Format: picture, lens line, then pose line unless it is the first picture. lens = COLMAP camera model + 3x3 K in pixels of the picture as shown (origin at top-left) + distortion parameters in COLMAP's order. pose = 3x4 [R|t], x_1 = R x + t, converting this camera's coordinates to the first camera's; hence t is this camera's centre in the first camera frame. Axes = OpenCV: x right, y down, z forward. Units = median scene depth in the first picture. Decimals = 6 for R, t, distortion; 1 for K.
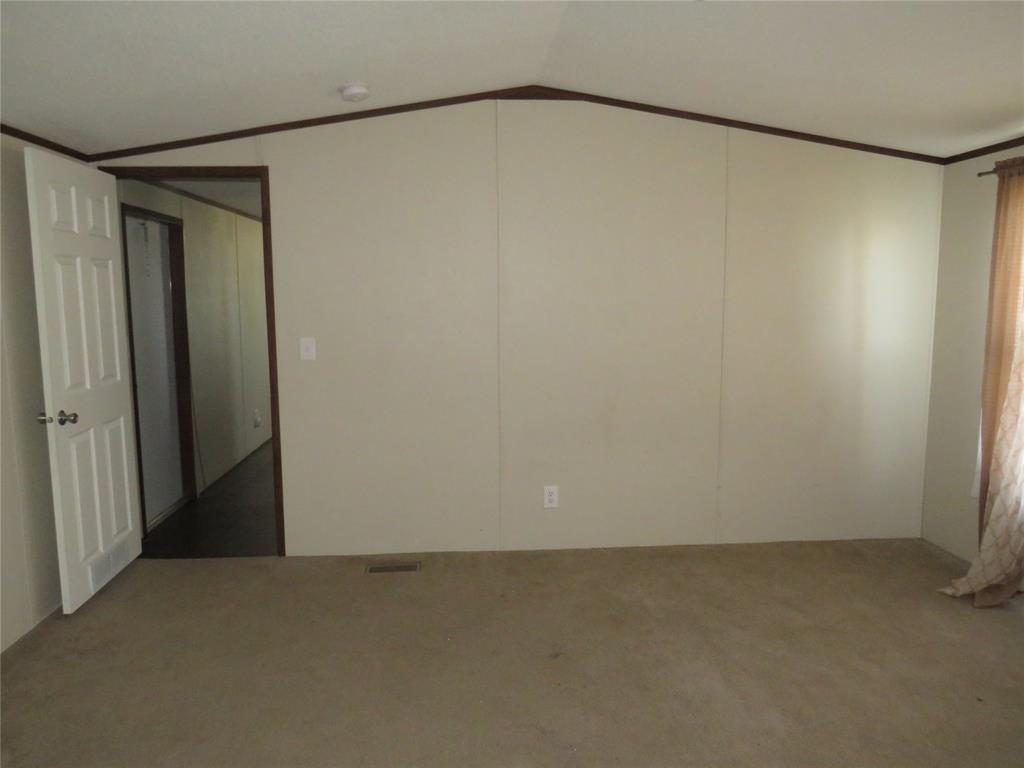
lens RADIAL K [[730.8, 0, 510.0], [0, 730.8, 380.6], [0, 0, 1]] dist [-0.033676, 0.021247]
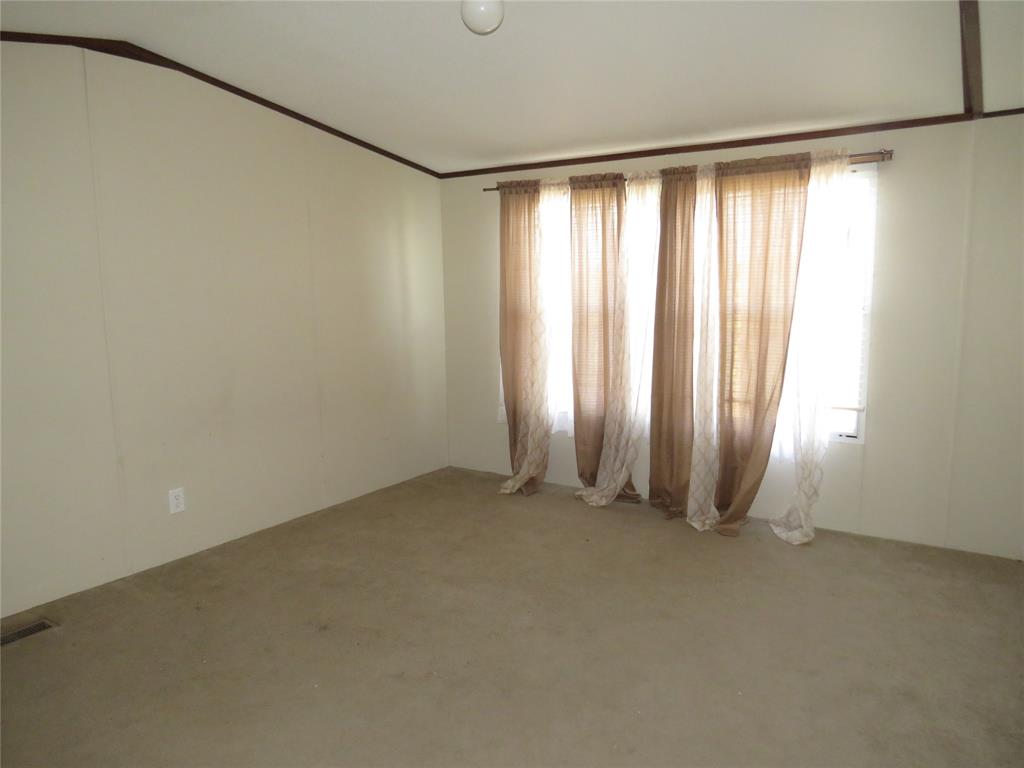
lens RADIAL K [[730.8, 0, 510.8], [0, 730.8, 382.1], [0, 0, 1]] dist [-0.033676, 0.021247]
pose [[0.608376, -0.111522, 0.785774, -0.410364], [0.104940, 0.992689, 0.059639, 0.001437], [-0.786680, 0.046176, 0.615631, 0.108730]]
